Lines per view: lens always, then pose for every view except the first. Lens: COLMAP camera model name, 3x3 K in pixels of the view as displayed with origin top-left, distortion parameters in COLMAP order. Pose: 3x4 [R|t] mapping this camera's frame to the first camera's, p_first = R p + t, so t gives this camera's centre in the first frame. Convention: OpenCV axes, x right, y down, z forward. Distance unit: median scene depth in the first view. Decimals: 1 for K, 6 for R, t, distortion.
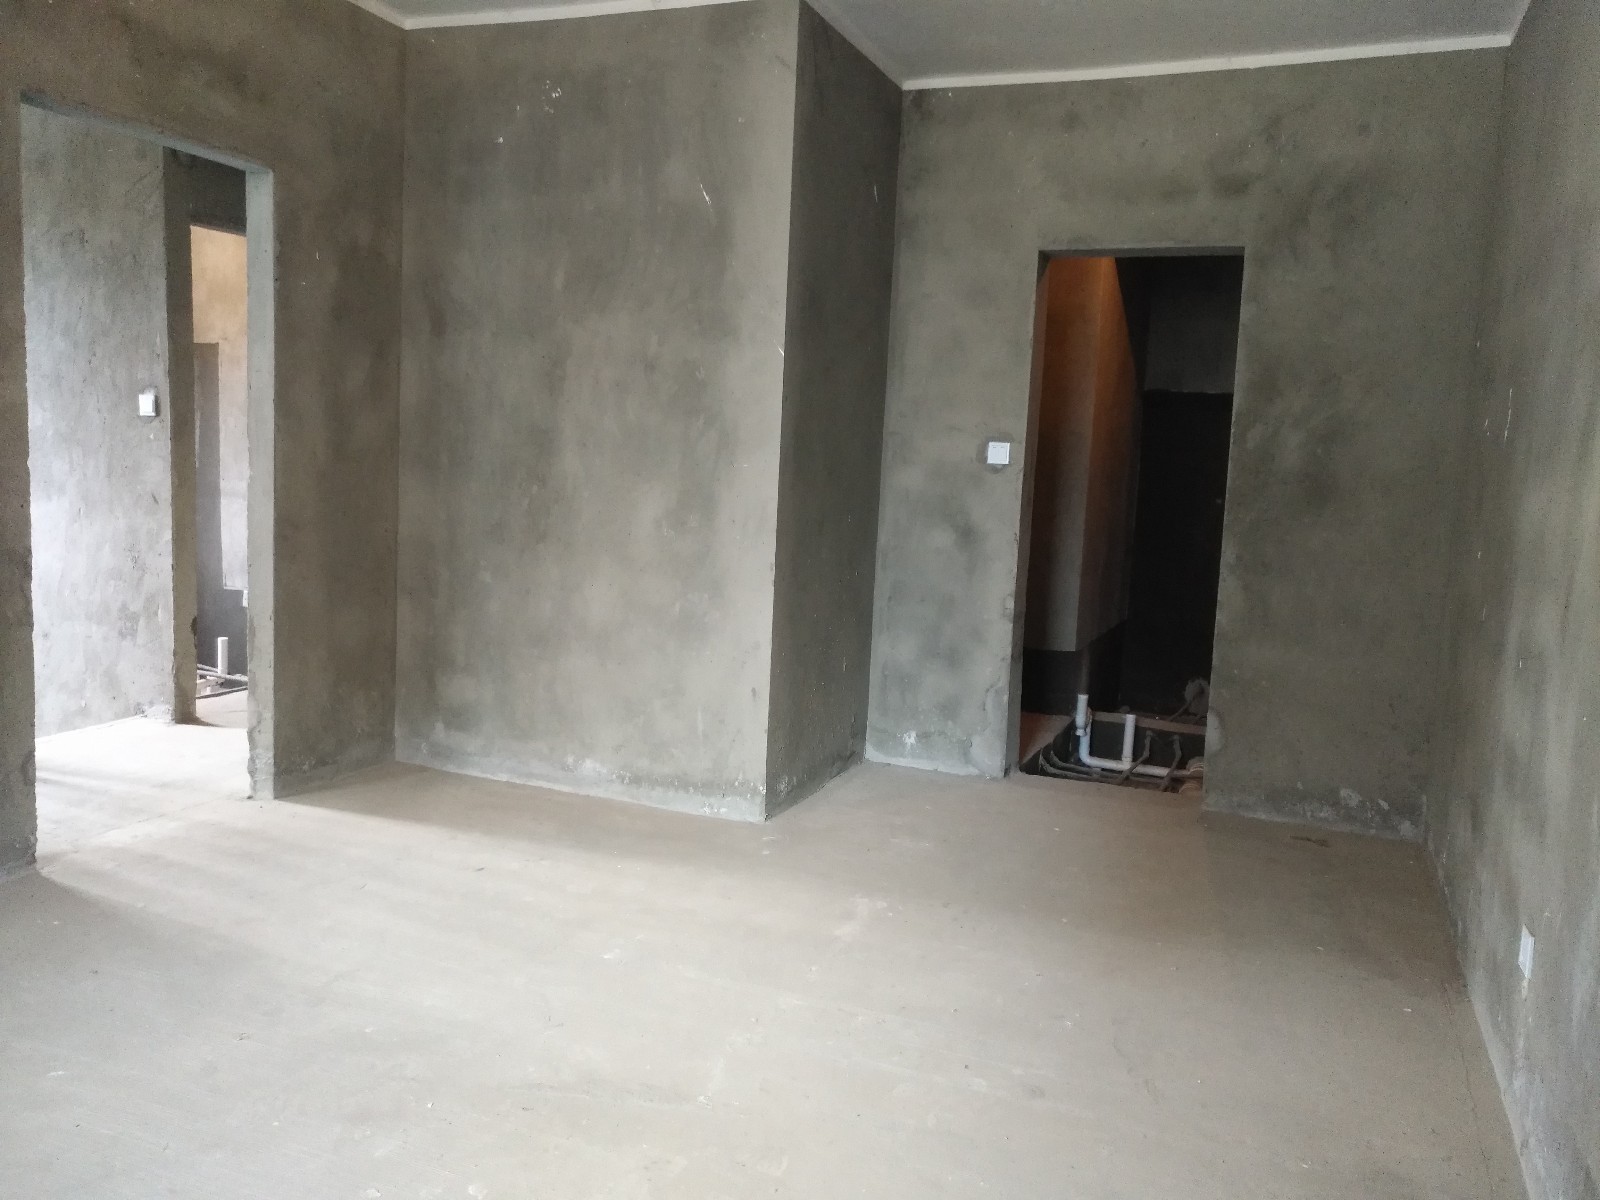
lens RADIAL K [[1290.7, 0, 799.2], [0, 1290.7, 603.7], [0, 0, 1]] dist [0.006365, 0.001635]
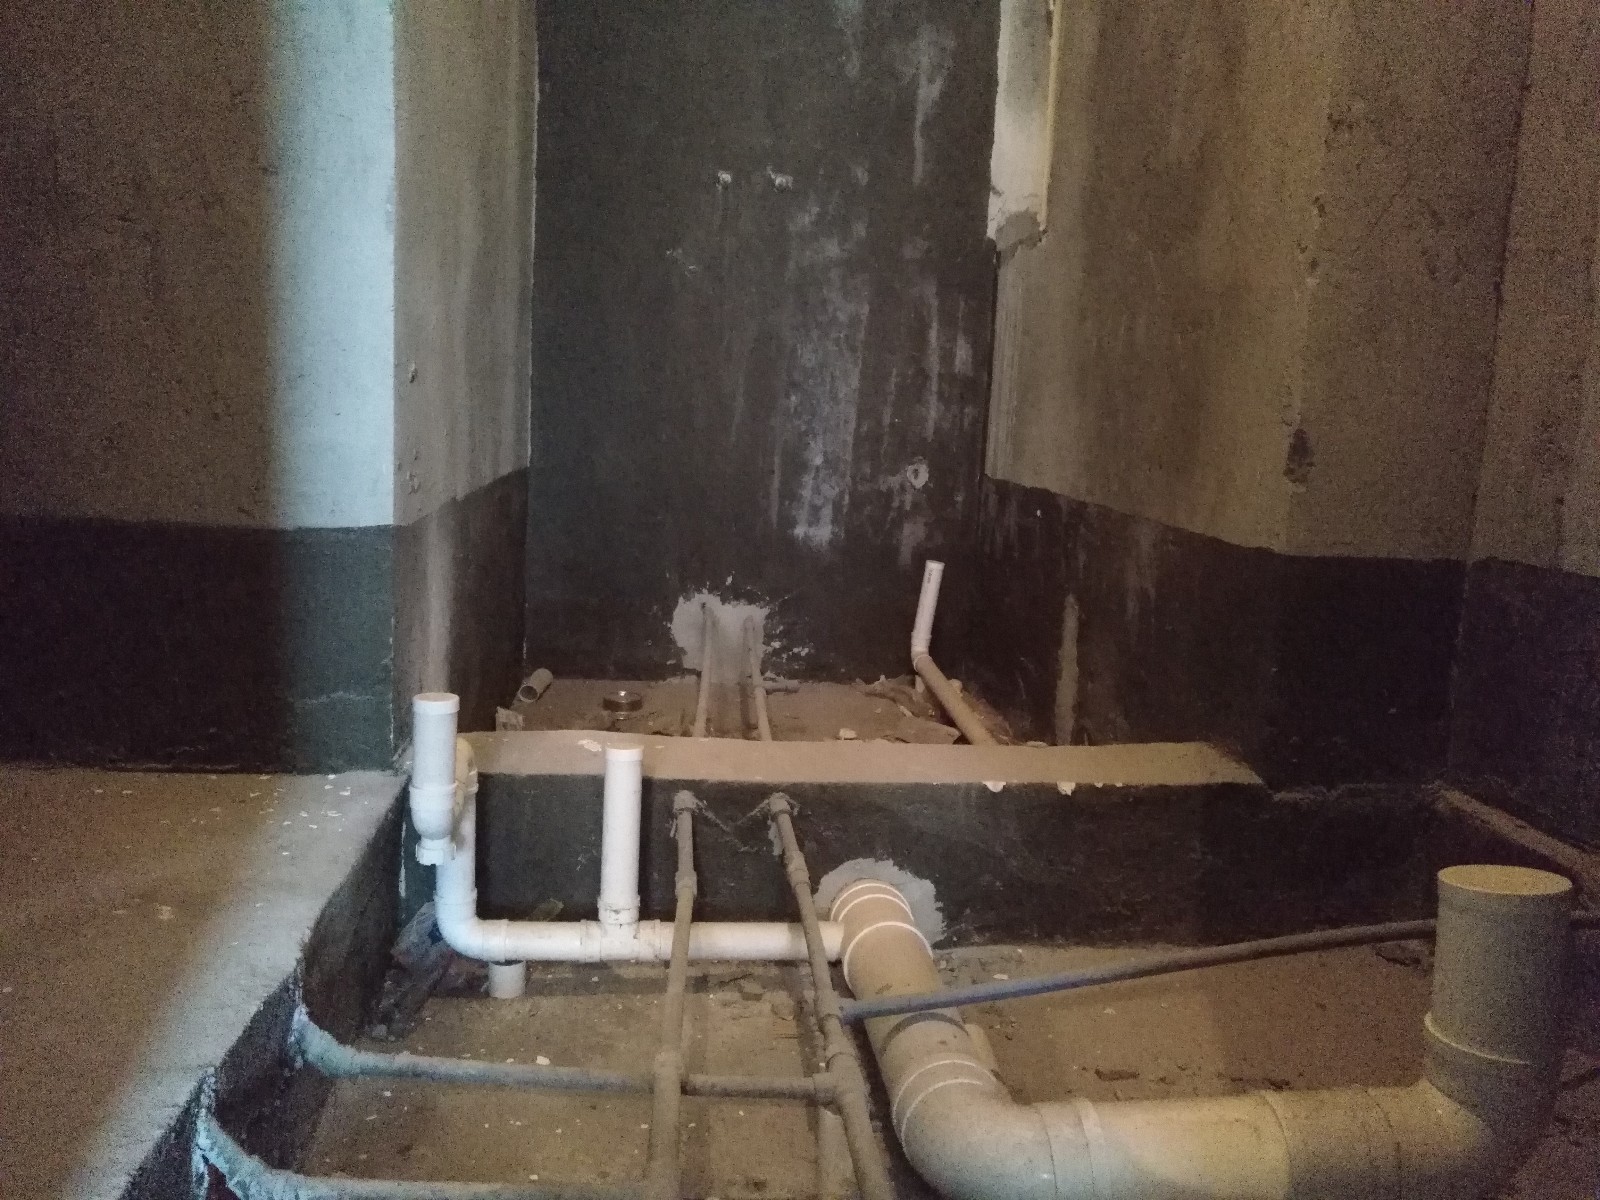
lens RADIAL K [[1290.7, 0, 798.3], [0, 1290.7, 602.5], [0, 0, 1]] dist [0.006365, 0.001635]
pose [[0.878949, -0.077289, 0.470611, 0.165290], [0.049236, 0.996214, 0.071653, 0.039547], [-0.474367, -0.039808, 0.879426, 0.748417]]
